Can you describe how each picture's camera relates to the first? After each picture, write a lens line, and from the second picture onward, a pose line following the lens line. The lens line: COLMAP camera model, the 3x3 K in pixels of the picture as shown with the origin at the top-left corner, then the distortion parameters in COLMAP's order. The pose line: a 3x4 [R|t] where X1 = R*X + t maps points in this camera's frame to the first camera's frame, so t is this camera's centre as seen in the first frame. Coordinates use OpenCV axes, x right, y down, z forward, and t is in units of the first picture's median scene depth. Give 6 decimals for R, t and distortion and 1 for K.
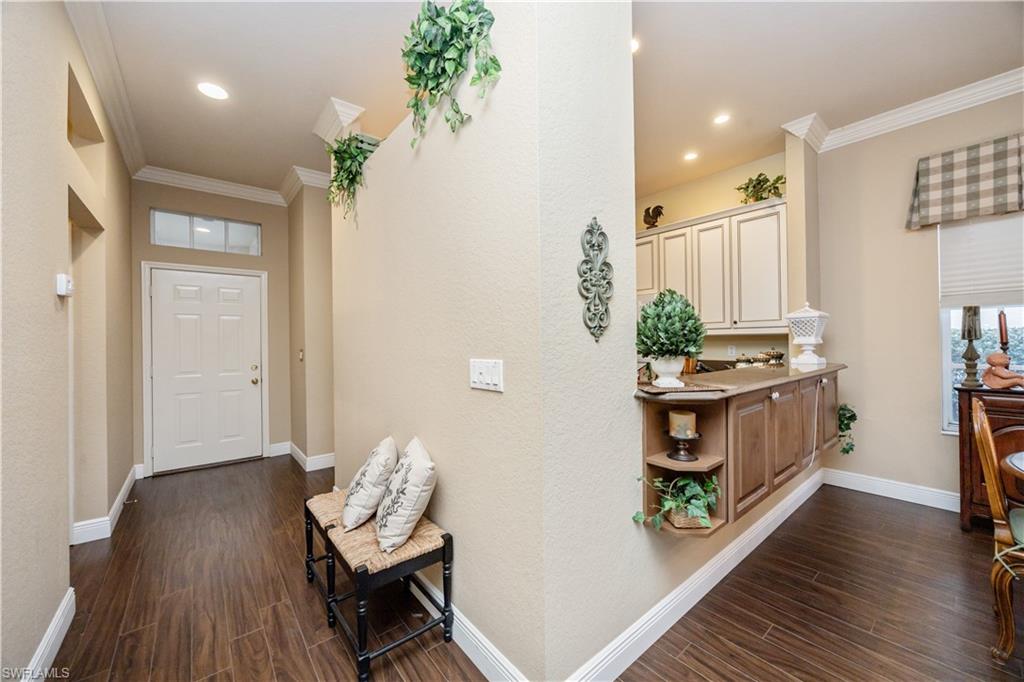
lens RADIAL K [[389.4, 0, 512.1], [0, 389.4, 339.8], [0, 0, 1]] dist [-0.003301, 0.000294]
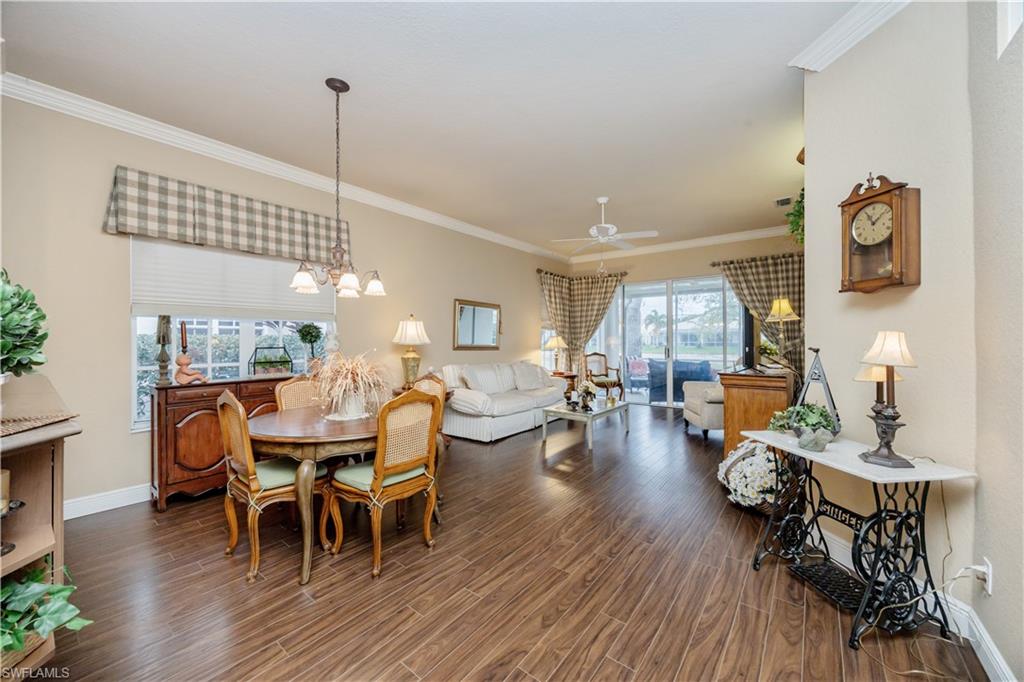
lens RADIAL K [[389.4, 0, 510.9], [0, 389.4, 339.8], [0, 0, 1]] dist [-0.003301, 0.000294]
pose [[-0.214006, 0.014428, 0.976726, -0.155092], [-0.000058, 0.999891, -0.014782, 0.003448], [-0.976832, -0.003220, -0.213981, 0.224315]]
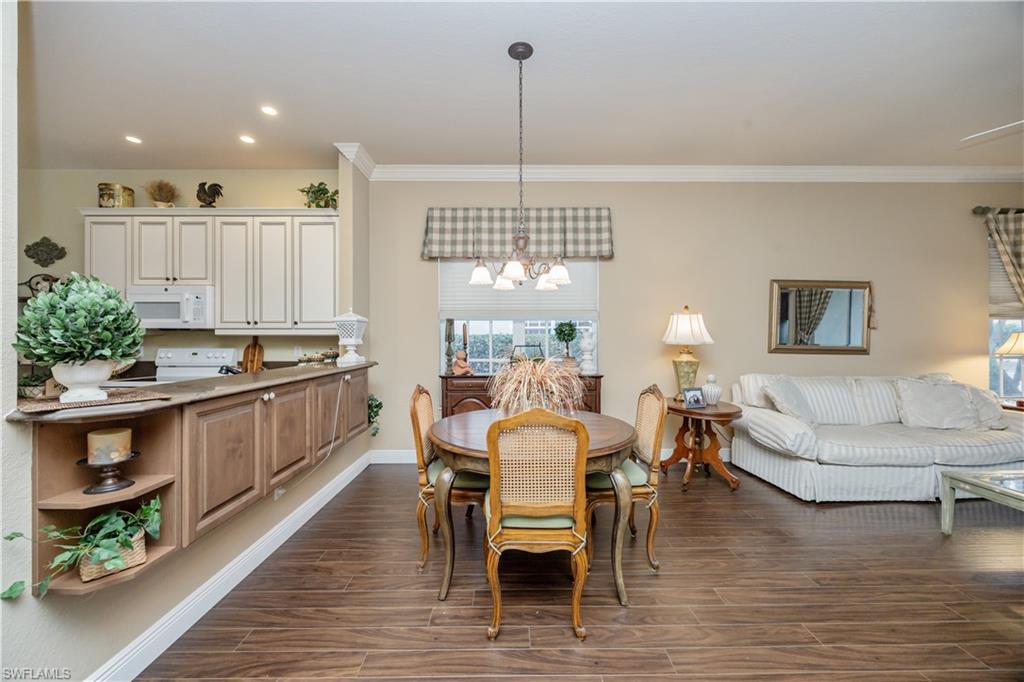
lens RADIAL K [[389.4, 0, 512.0], [0, 389.4, 338.8], [0, 0, 1]] dist [-0.003301, 0.000294]
pose [[0.627513, 0.012841, 0.778500, 0.191842], [-0.011093, 0.999910, -0.007551, -0.003230], [-0.778527, -0.003898, 0.627599, -0.080797]]
